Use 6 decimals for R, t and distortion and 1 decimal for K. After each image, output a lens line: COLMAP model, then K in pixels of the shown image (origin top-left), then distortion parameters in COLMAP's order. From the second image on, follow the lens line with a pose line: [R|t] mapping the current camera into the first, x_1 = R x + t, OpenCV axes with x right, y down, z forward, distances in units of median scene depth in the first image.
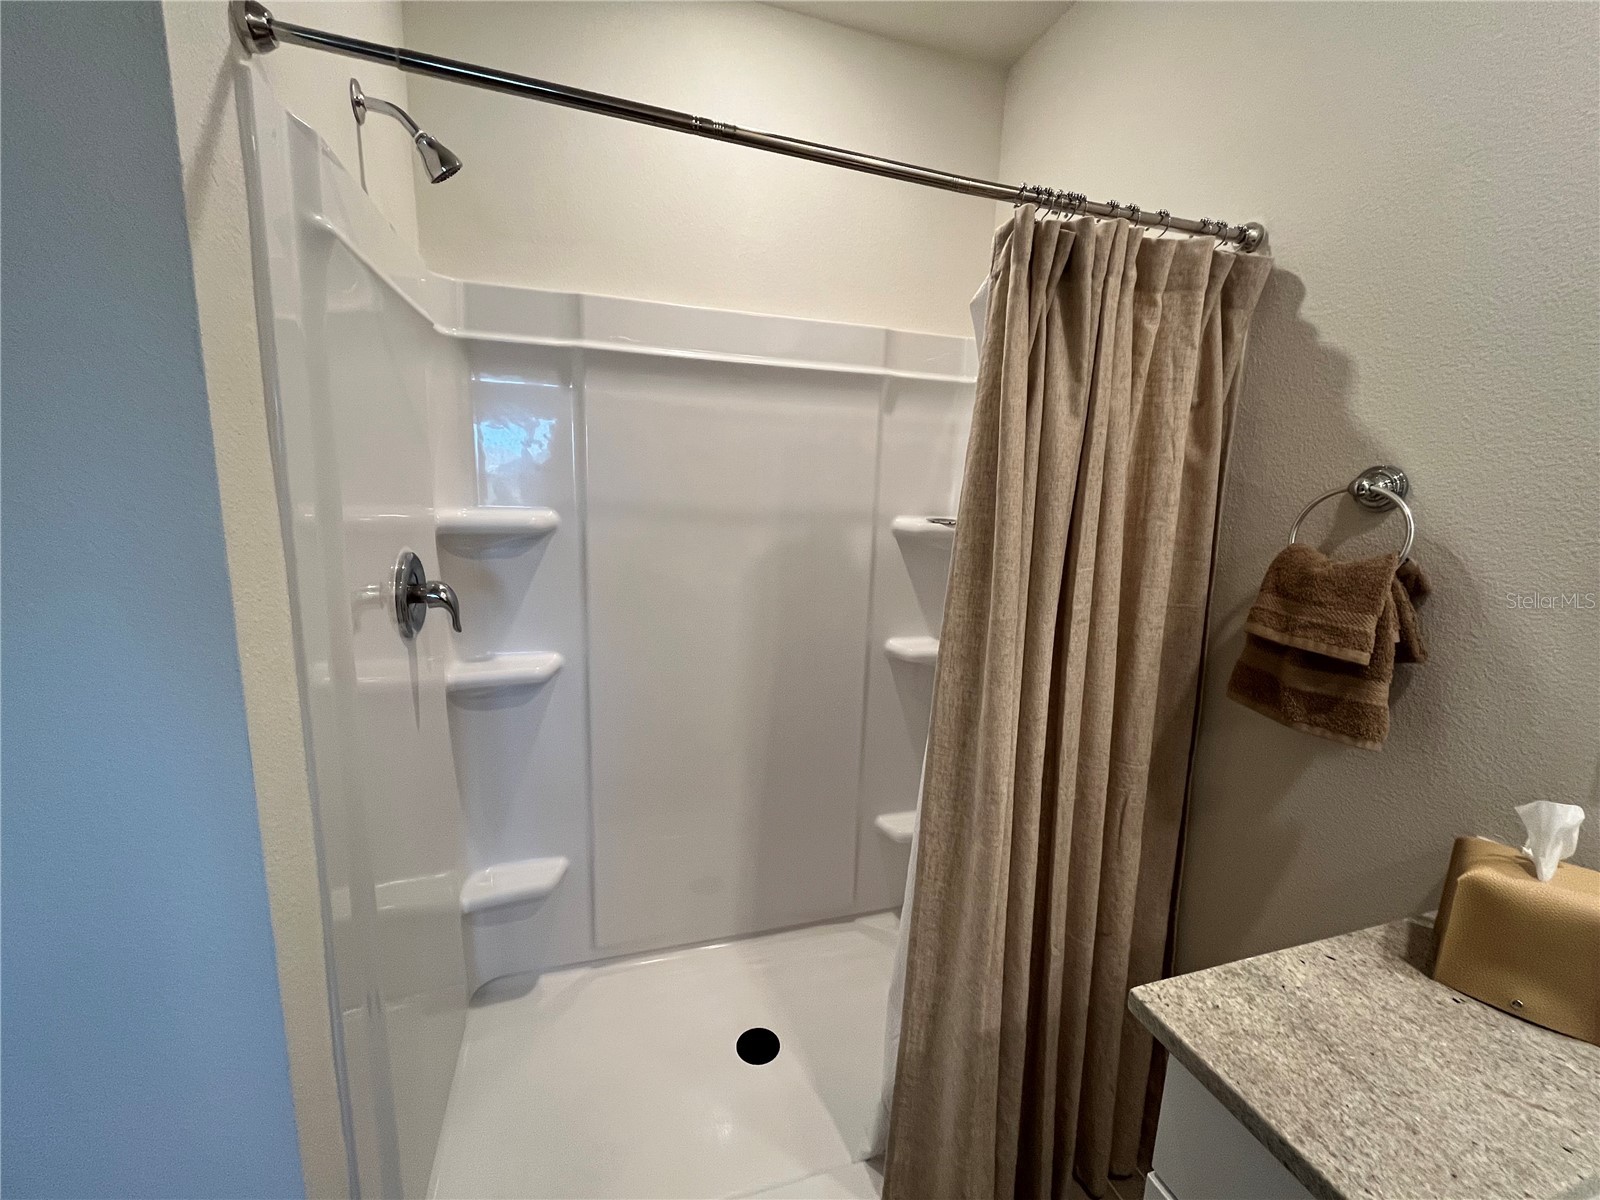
lens RADIAL K [[646.8, 0, 800.0], [0, 646.8, 600.0], [0, 0, 1]] dist [-0.009133, -0.000644]
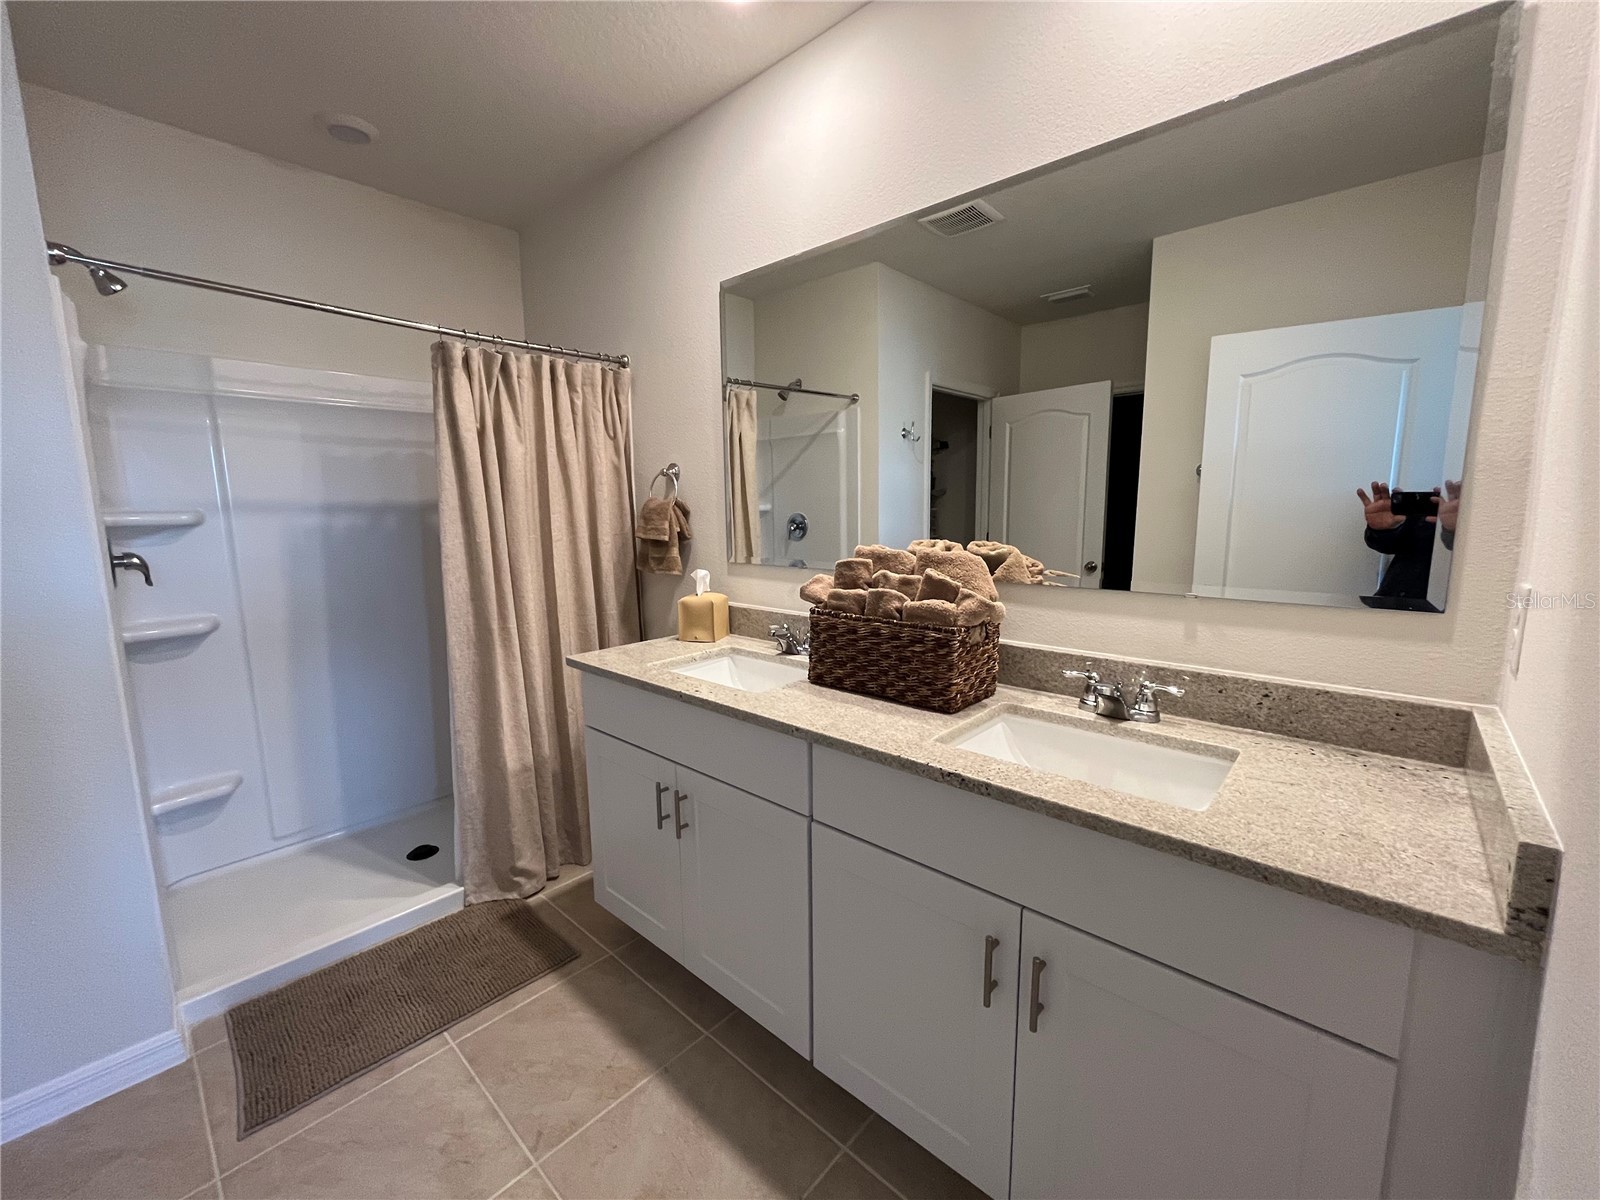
lens RADIAL K [[646.8, 0, 800.0], [0, 646.8, 600.0], [0, 0, 1]] dist [-0.009133, -0.000644]
pose [[0.868232, -0.114246, 0.482826, 0.068148], [0.121886, 0.992421, 0.015647, 0.328183], [-0.480954, 0.045264, 0.875577, -1.361917]]
